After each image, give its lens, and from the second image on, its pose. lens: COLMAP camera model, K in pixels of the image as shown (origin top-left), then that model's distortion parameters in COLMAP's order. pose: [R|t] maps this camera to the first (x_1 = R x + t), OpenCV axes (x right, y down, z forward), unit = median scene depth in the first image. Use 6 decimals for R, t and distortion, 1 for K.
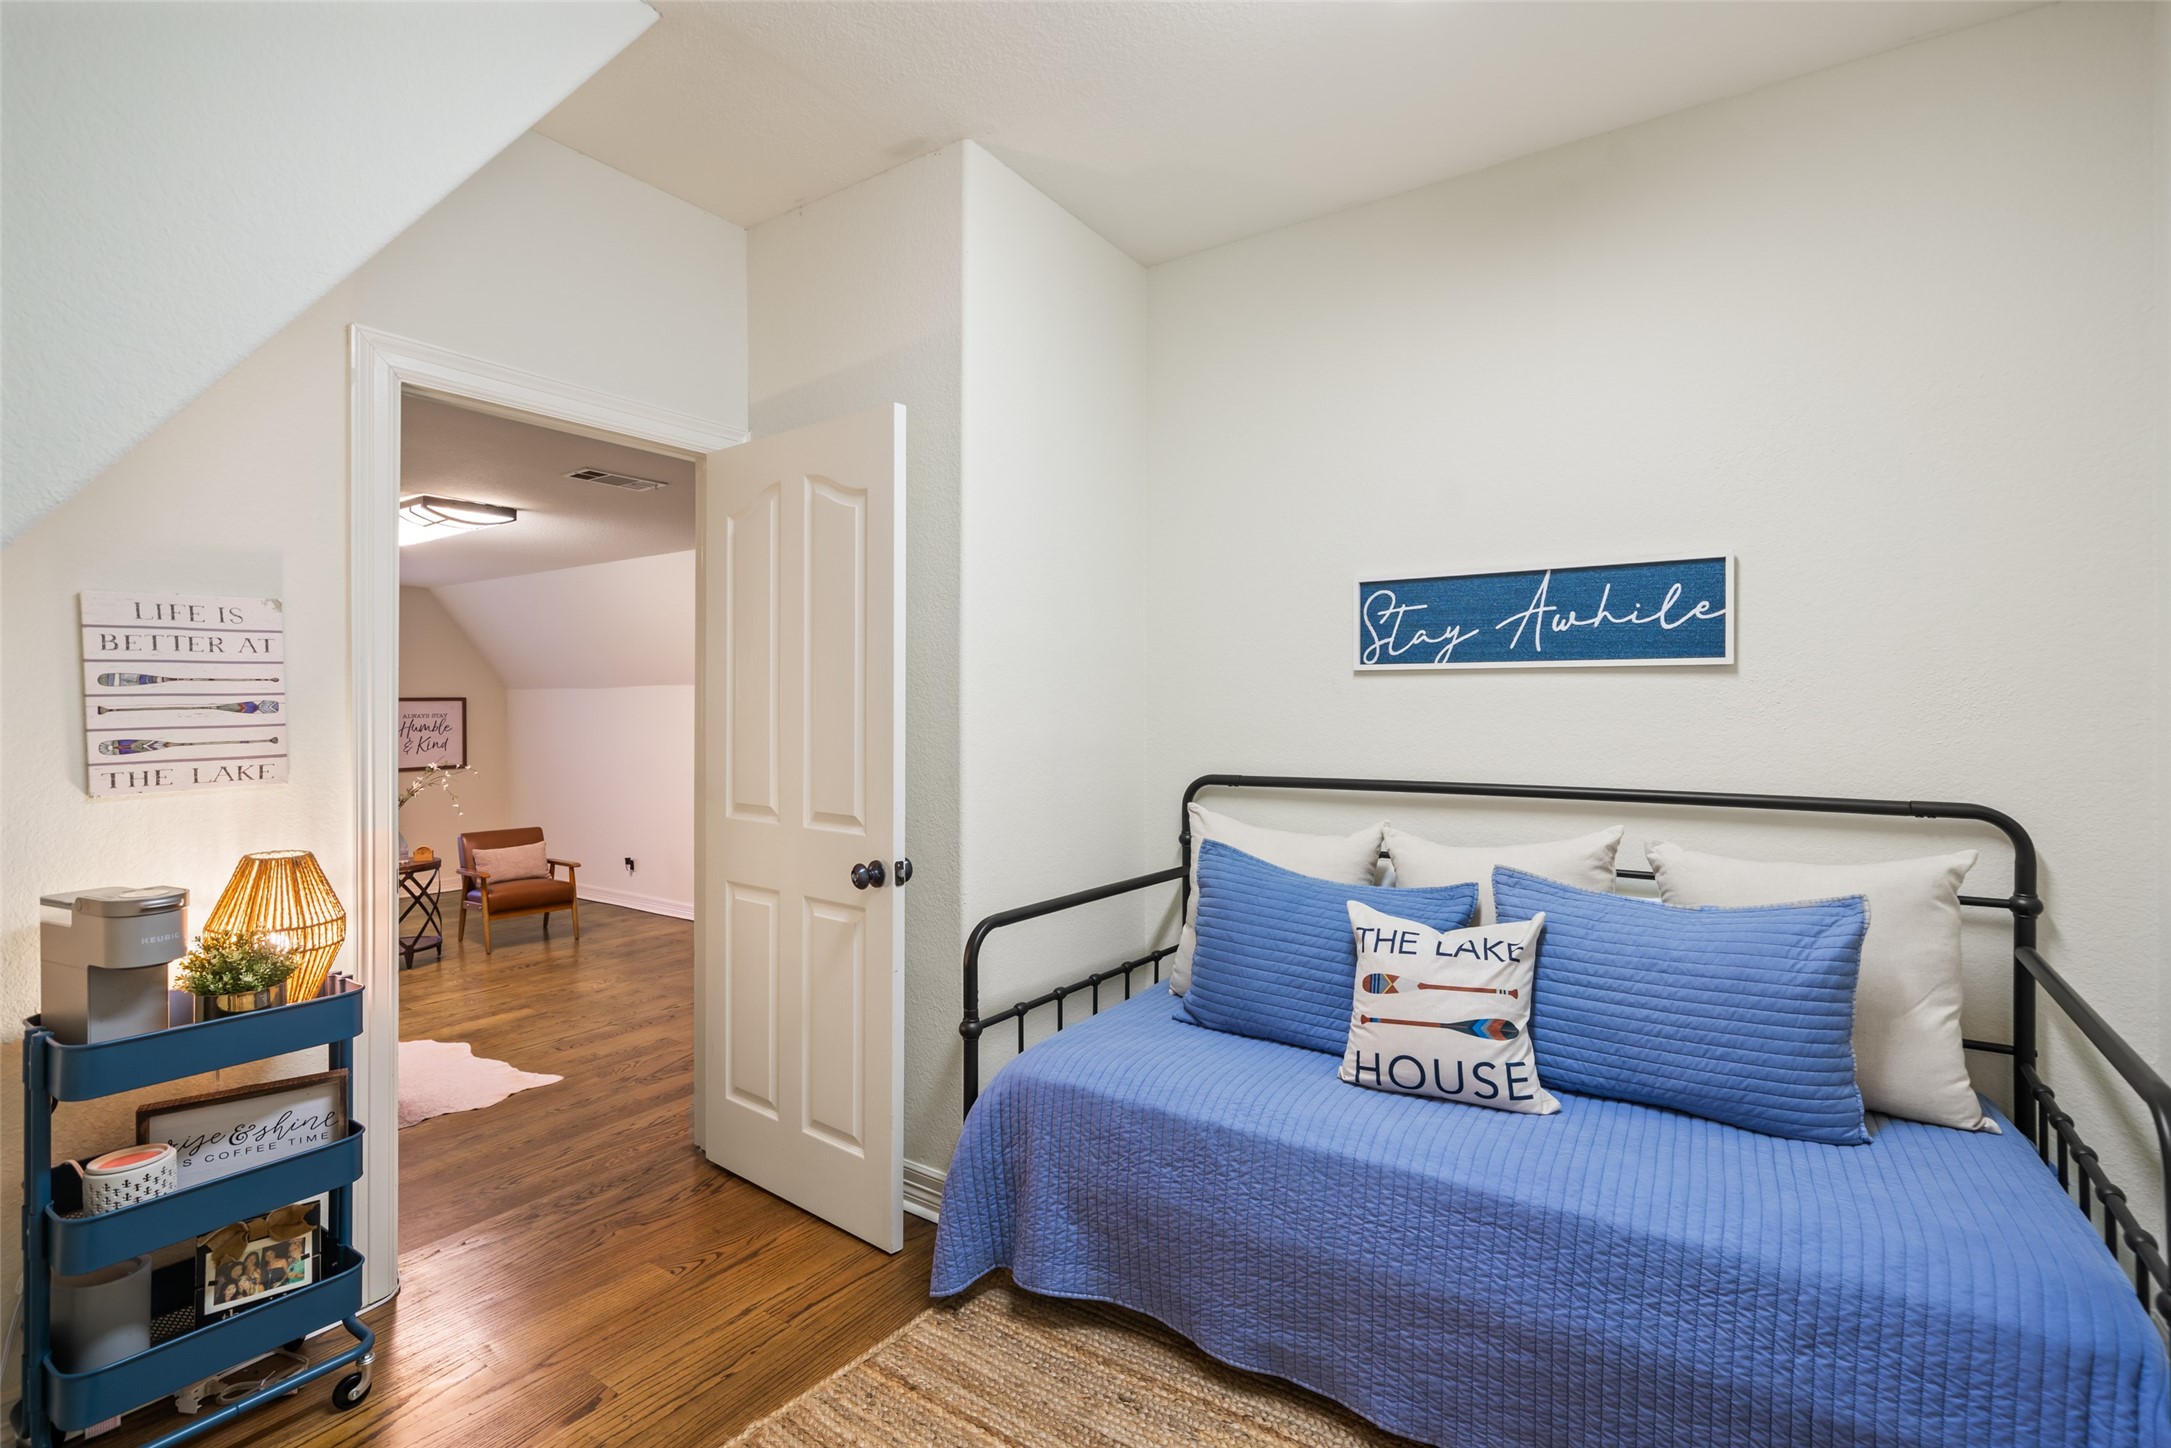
lens RADIAL K [[979.7, 0, 1089.7], [0, 979.7, 714.3], [0, 0, 1]] dist [0.001551, -0.000169]
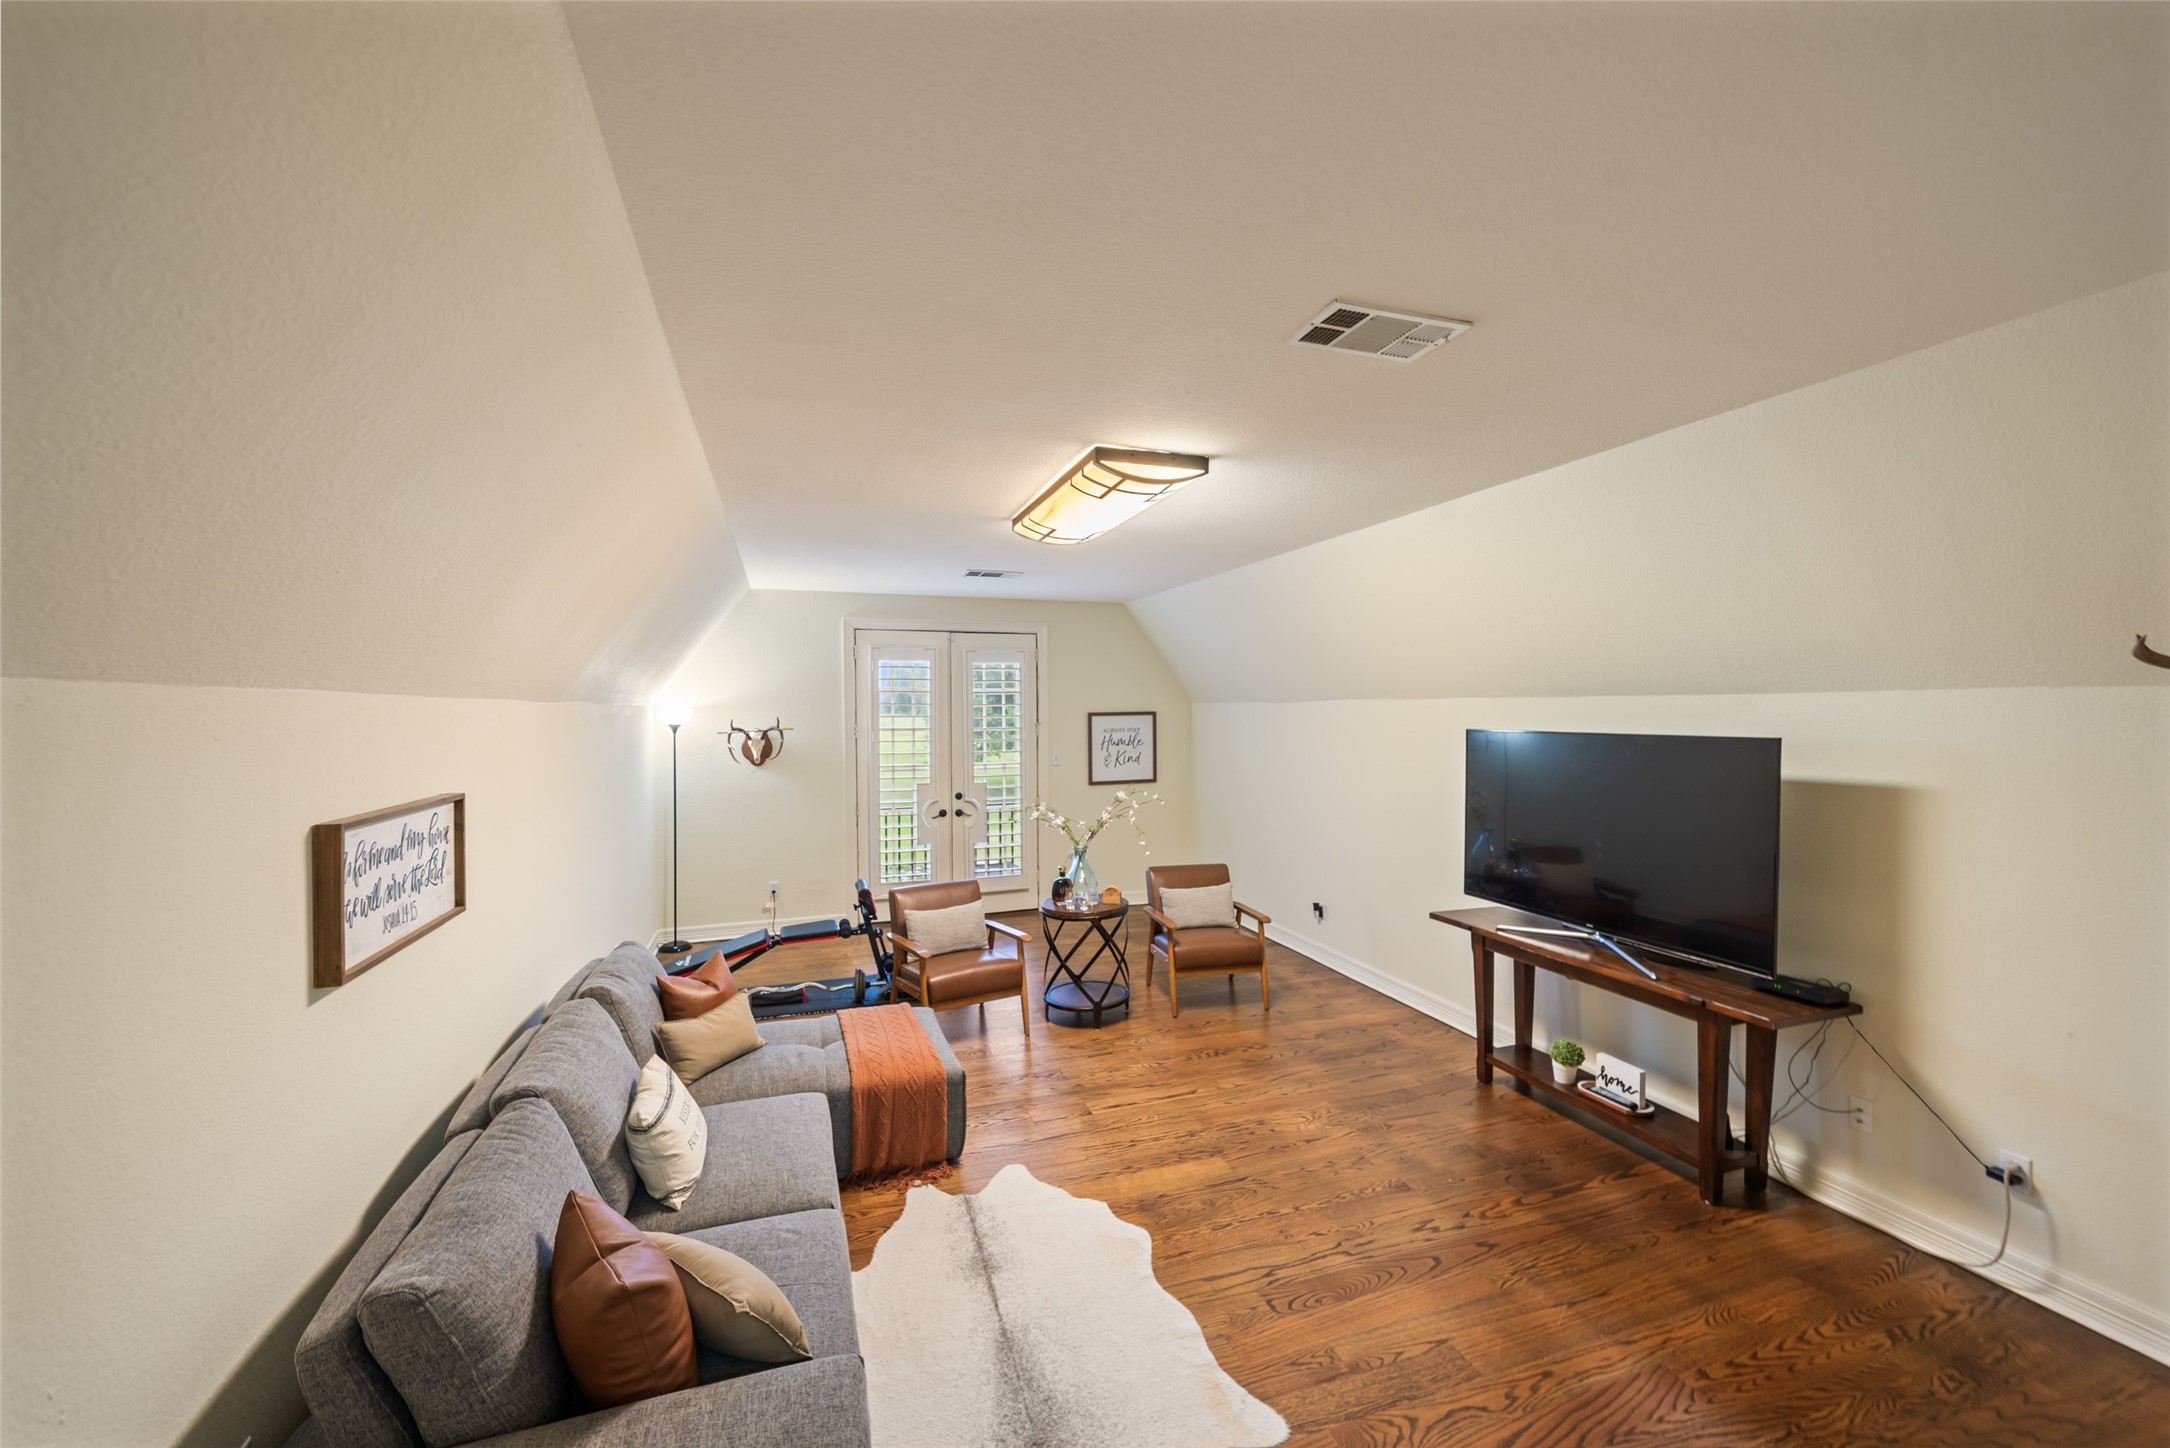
lens RADIAL K [[866.5, 0, 1089.2], [0, 866.5, 718.8], [0, 0, 1]] dist [0.009574, -0.003845]
pose [[0.796152, 0.003079, -0.605089, -0.209079], [0.001044, 0.999979, 0.006462, -0.020565], [0.605096, -0.005776, 0.796131, 0.343139]]
